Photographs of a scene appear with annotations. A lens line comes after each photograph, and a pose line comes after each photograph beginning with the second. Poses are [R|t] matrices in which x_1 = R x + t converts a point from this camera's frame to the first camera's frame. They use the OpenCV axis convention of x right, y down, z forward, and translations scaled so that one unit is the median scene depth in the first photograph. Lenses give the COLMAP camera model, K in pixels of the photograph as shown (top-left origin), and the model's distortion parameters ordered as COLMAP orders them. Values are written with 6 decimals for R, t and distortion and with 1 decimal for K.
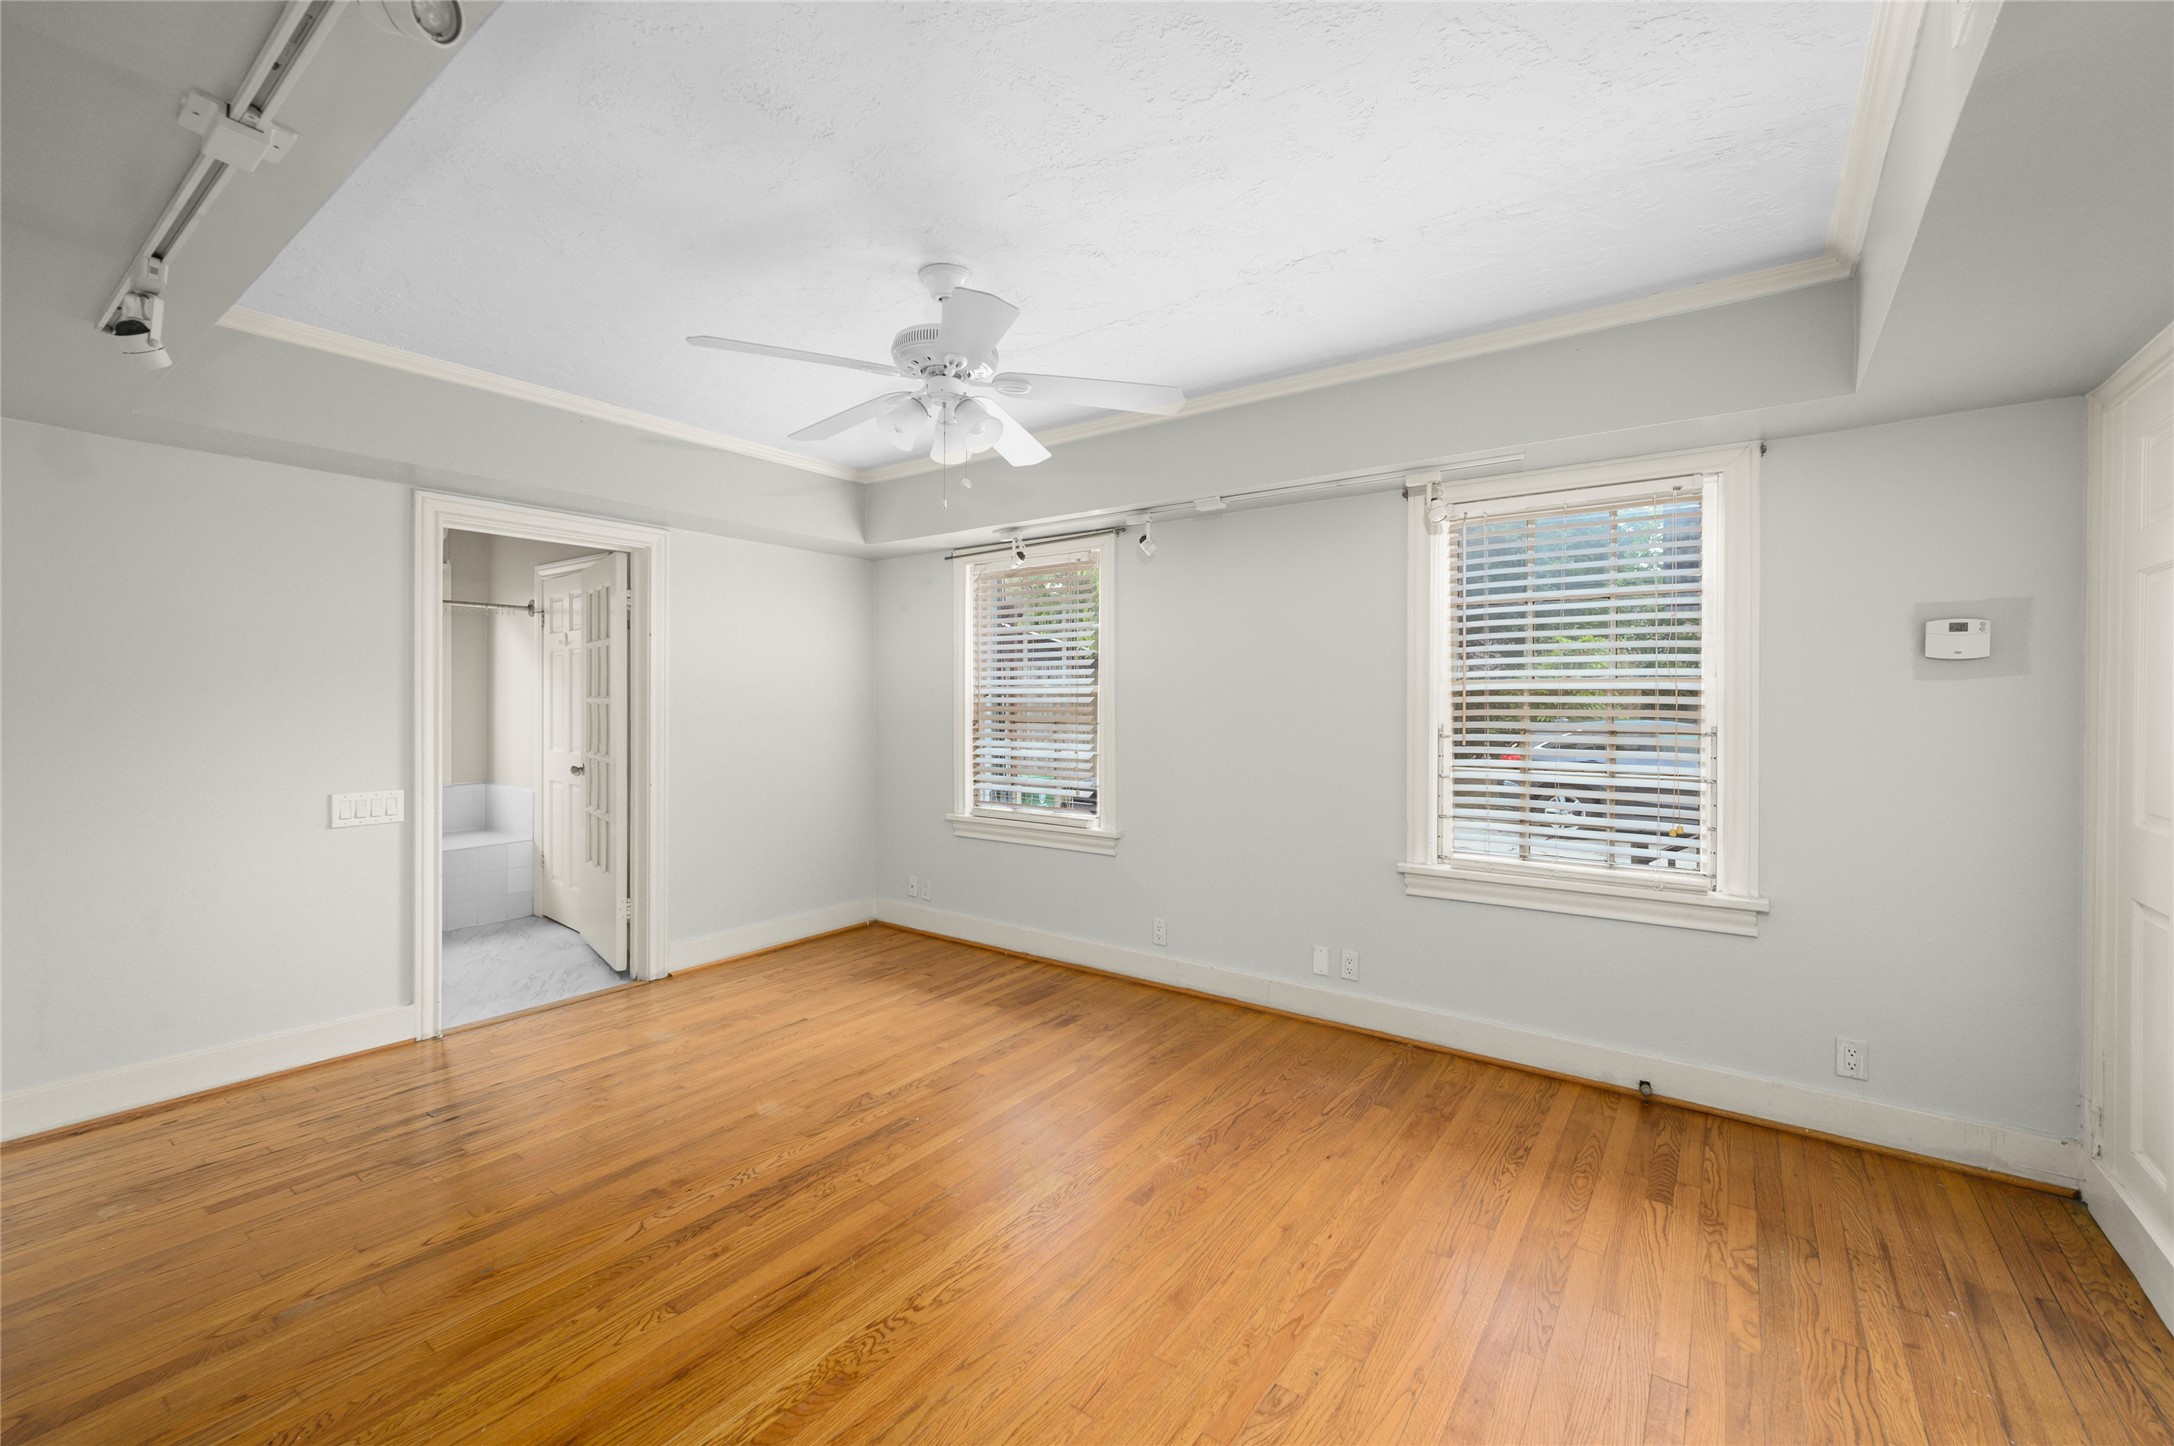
lens RADIAL K [[890.3, 0, 1085.7], [0, 890.3, 701.6], [0, 0, 1]] dist [-0.000410, 0.000091]
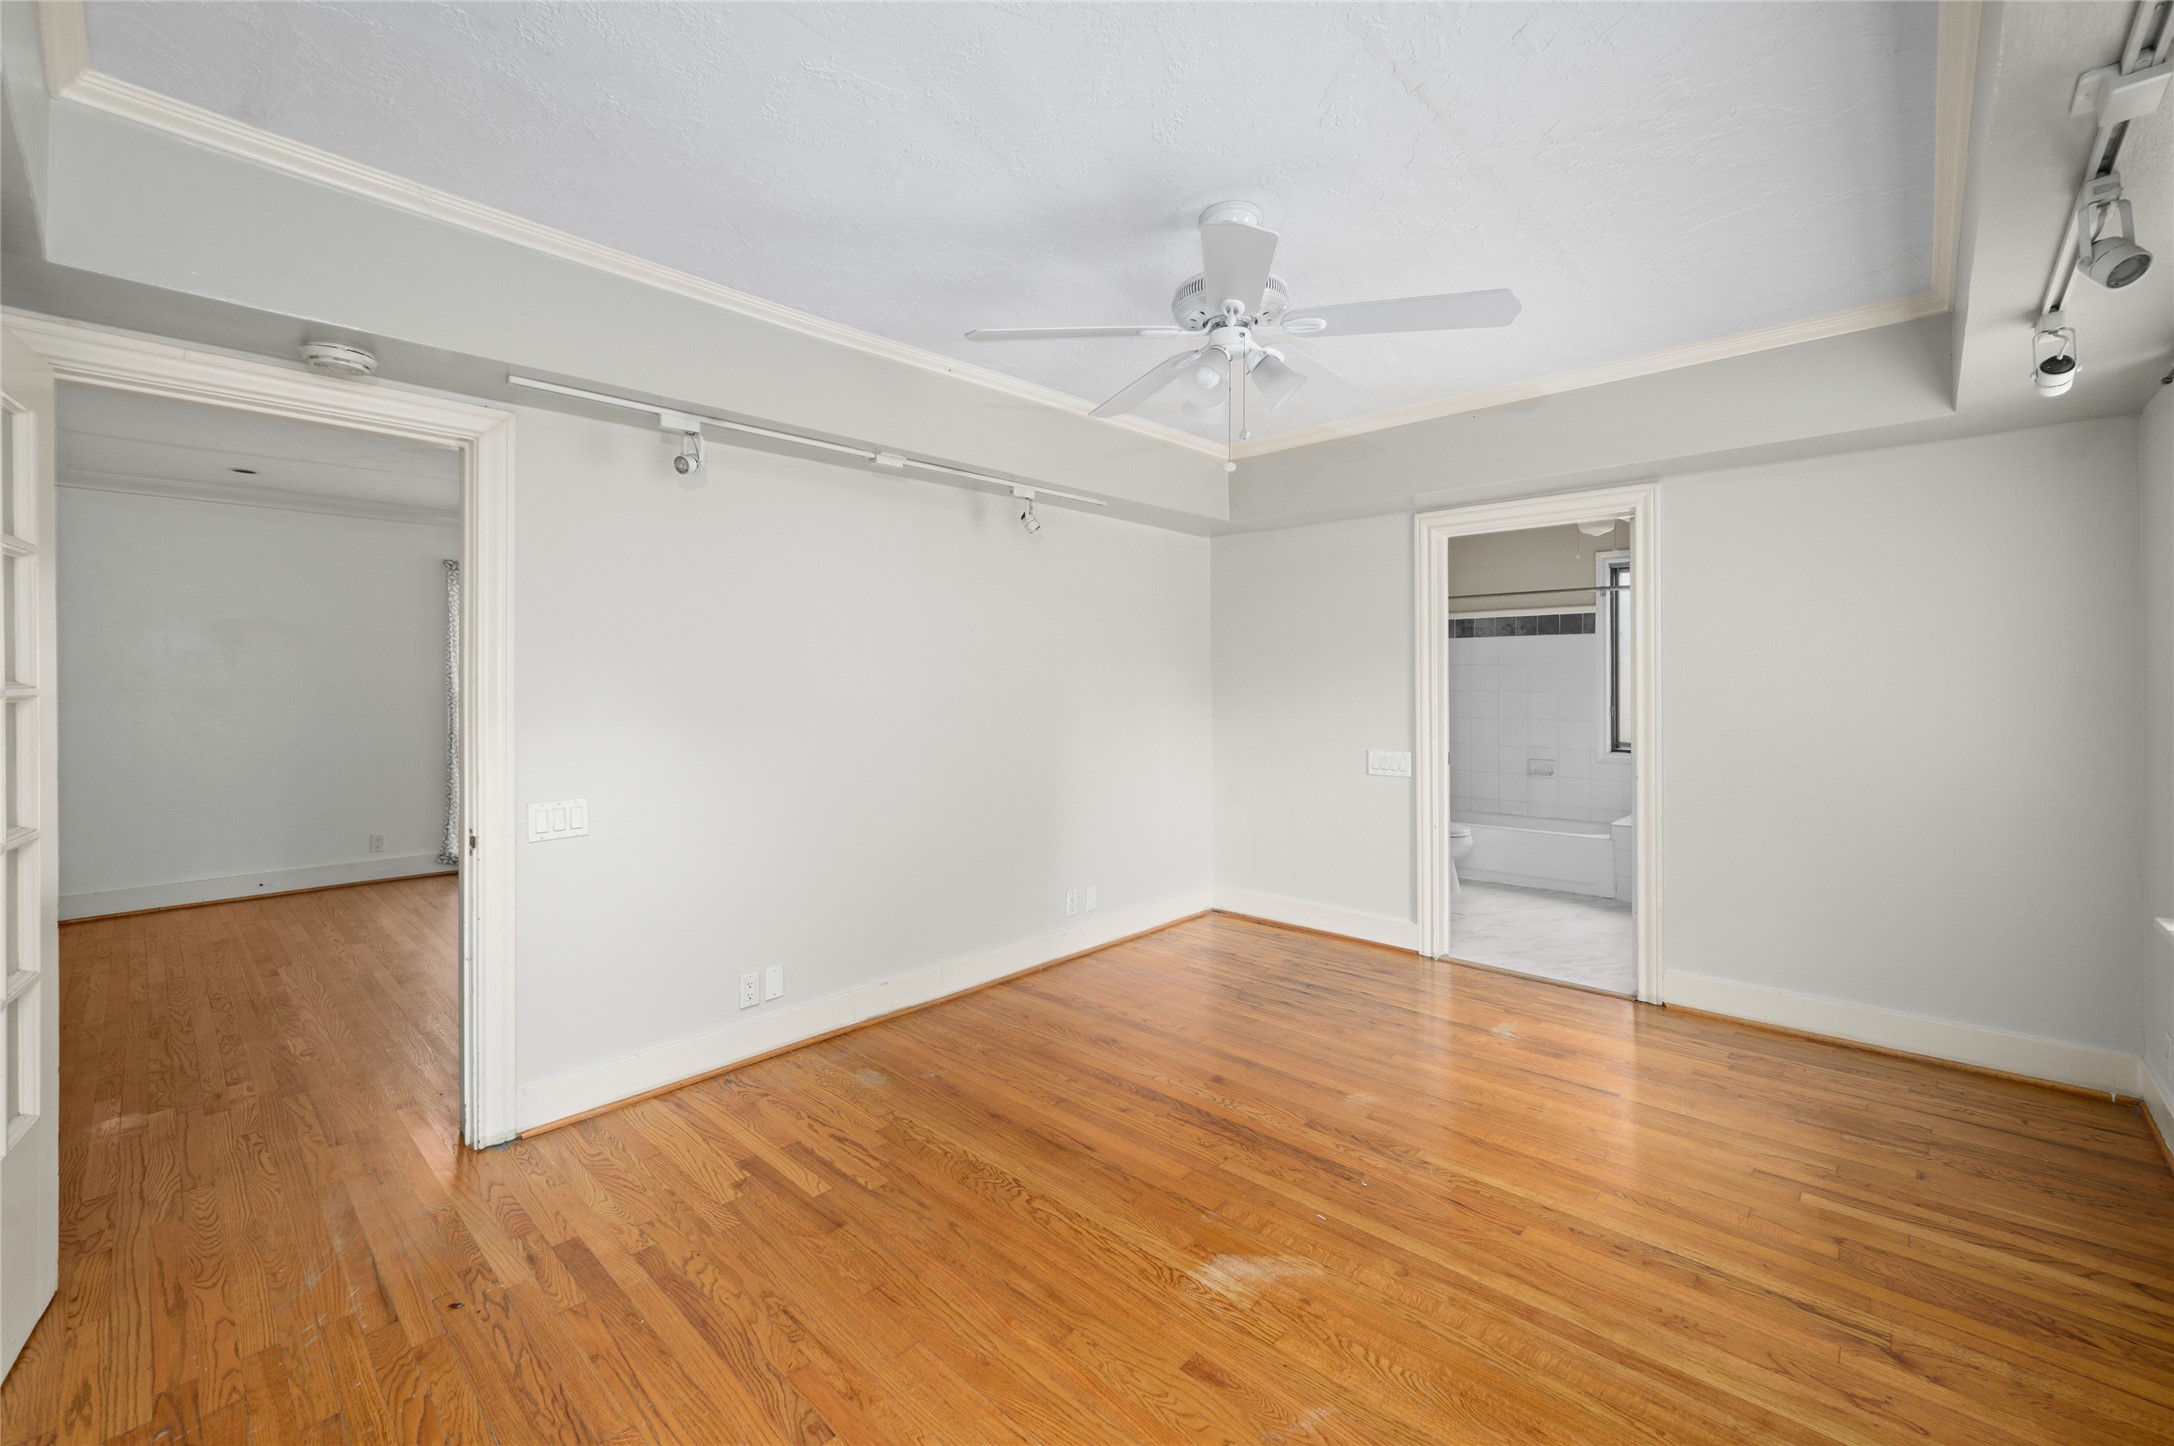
lens RADIAL K [[890.6, 0, 1090.6], [0, 890.6, 683.7], [0, 0, 1]] dist [0.000260, -0.000093]
pose [[-0.115592, 0.003240, -0.993291, 0.549634], [-0.000511, 0.999994, 0.003321, -0.002793], [0.993297, 0.000891, -0.115590, 0.690868]]
